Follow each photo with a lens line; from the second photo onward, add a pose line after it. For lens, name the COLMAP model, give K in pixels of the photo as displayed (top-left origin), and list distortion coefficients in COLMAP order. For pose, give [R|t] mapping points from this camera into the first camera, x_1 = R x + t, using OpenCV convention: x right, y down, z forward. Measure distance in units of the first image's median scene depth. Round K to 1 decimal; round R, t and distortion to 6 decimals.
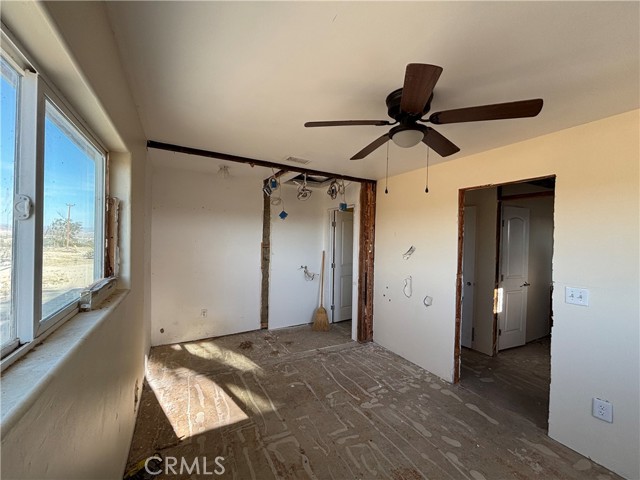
lens RADIAL K [[259.4, 0, 319.8], [0, 259.4, 241.2], [0, 0, 1]] dist [0.002737, 0.000498]
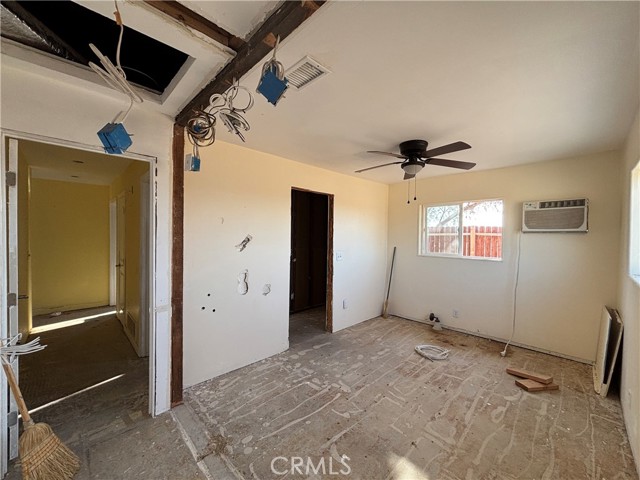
lens RADIAL K [[259.4, 0, 320.2], [0, 259.4, 239.9], [0, 0, 1]] dist [0.002737, 0.000498]
pose [[-0.265155, -0.042805, 0.963255, -0.689093], [-0.009236, 0.999081, 0.041854, -0.006255], [-0.964162, 0.002201, -0.265307, 1.232780]]
